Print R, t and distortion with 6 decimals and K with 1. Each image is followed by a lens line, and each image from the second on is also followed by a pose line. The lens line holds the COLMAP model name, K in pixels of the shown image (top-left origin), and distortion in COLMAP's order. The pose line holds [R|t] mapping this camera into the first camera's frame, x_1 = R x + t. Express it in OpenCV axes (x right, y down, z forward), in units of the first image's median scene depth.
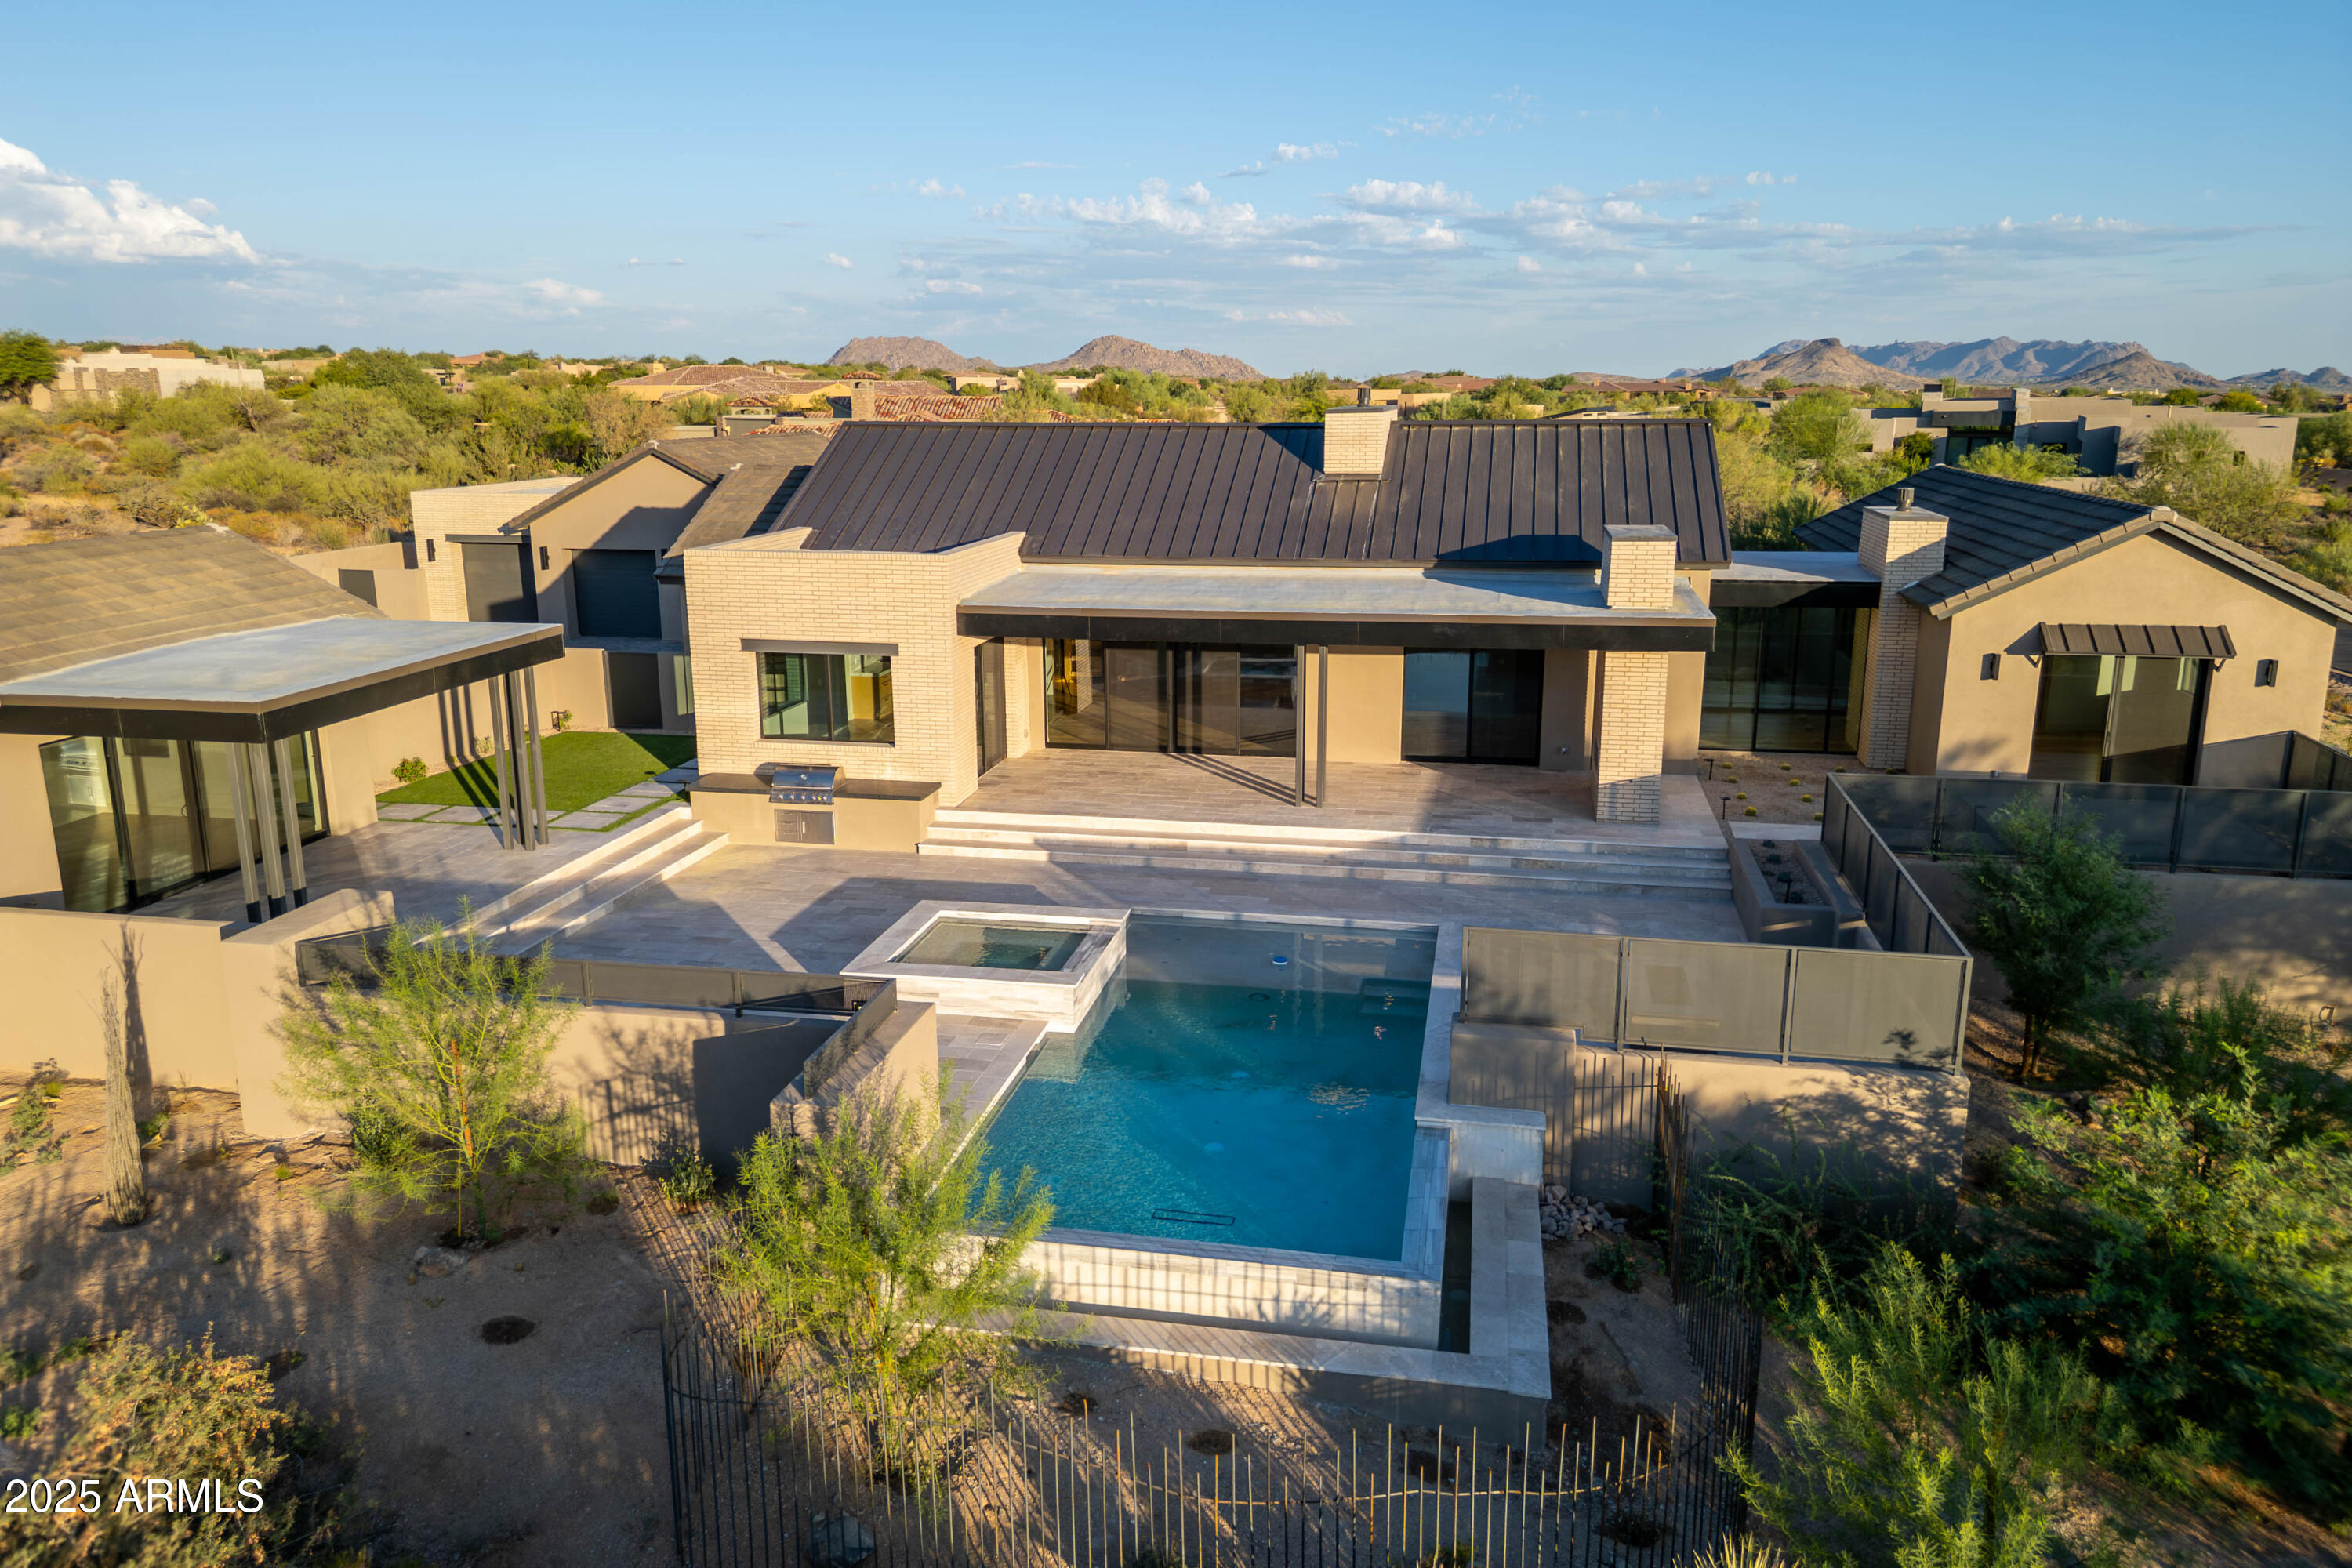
lens RADIAL K [[1663.0, 0, 1176.0], [0, 1663.0, 784.0], [0, 0, 1]] dist [0.000637, 0.000474]
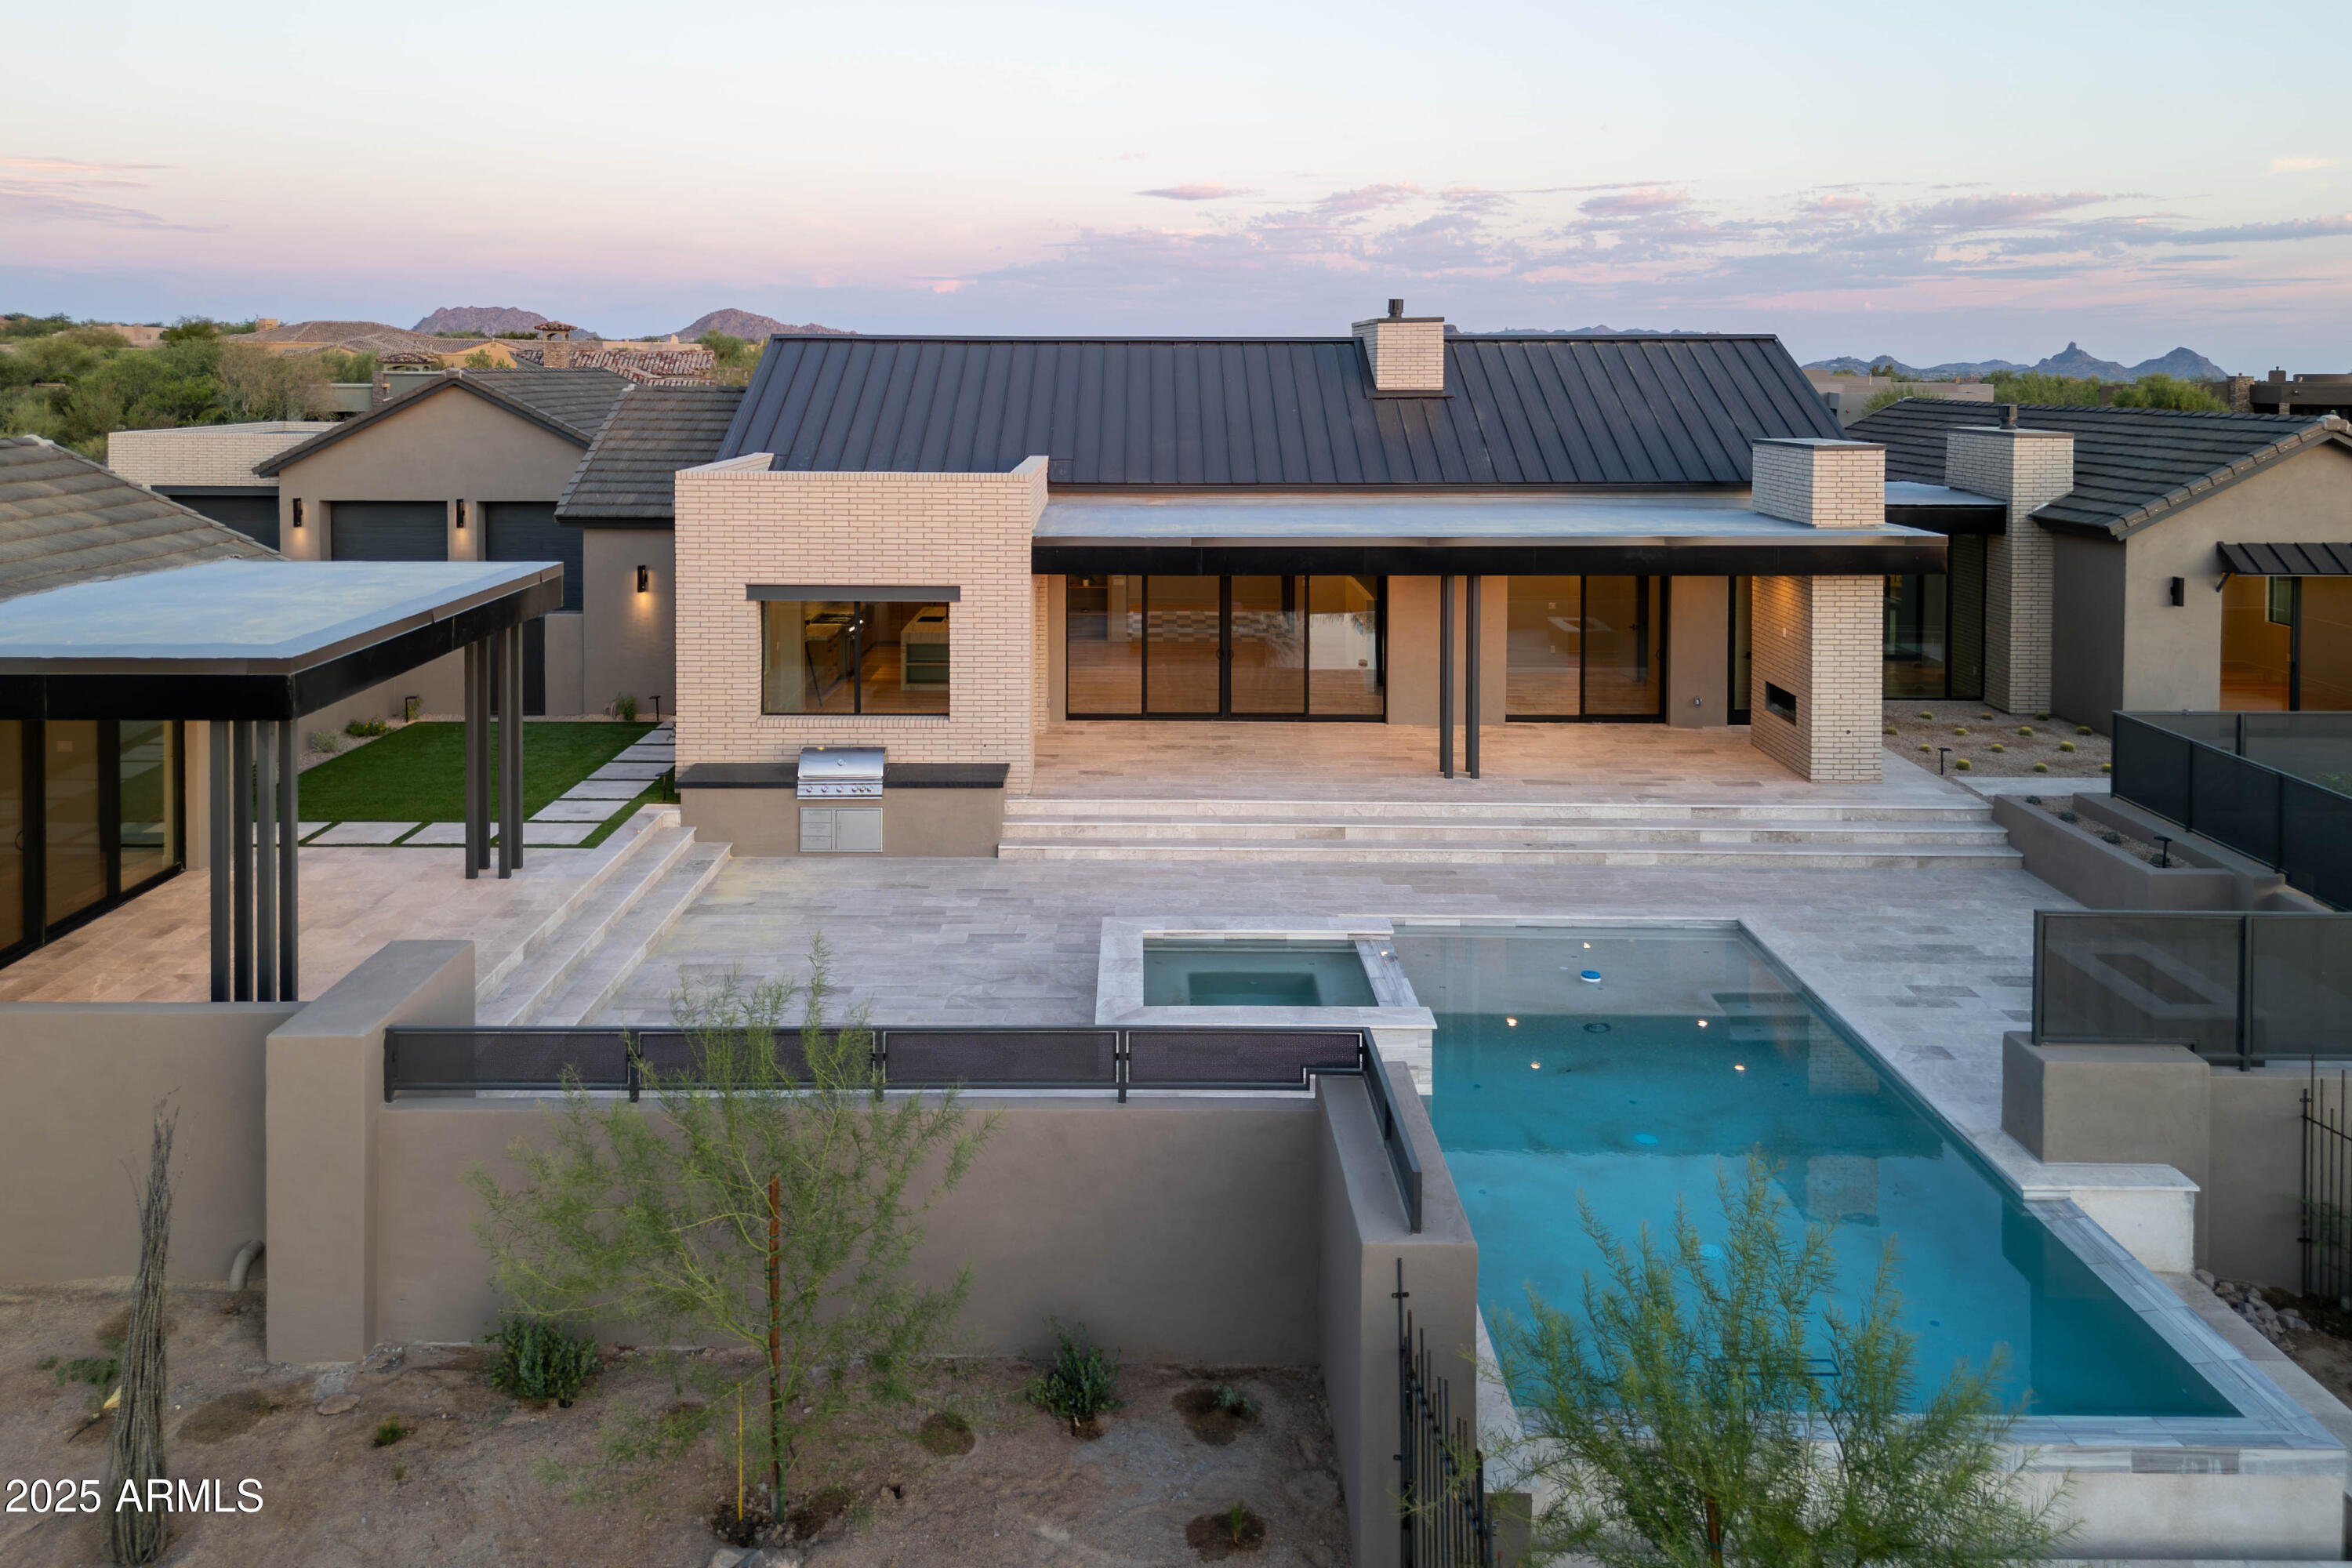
lens RADIAL K [[1663.0, 0, 1176.0], [0, 1663.0, 784.0], [0, 0, 1]] dist [0.000637, 0.000474]
pose [[0.984477, -0.035658, 0.171852, -0.197685], [0.034132, 0.999347, 0.011828, 0.001761], [-0.172162, -0.005778, 0.985052, 0.213323]]
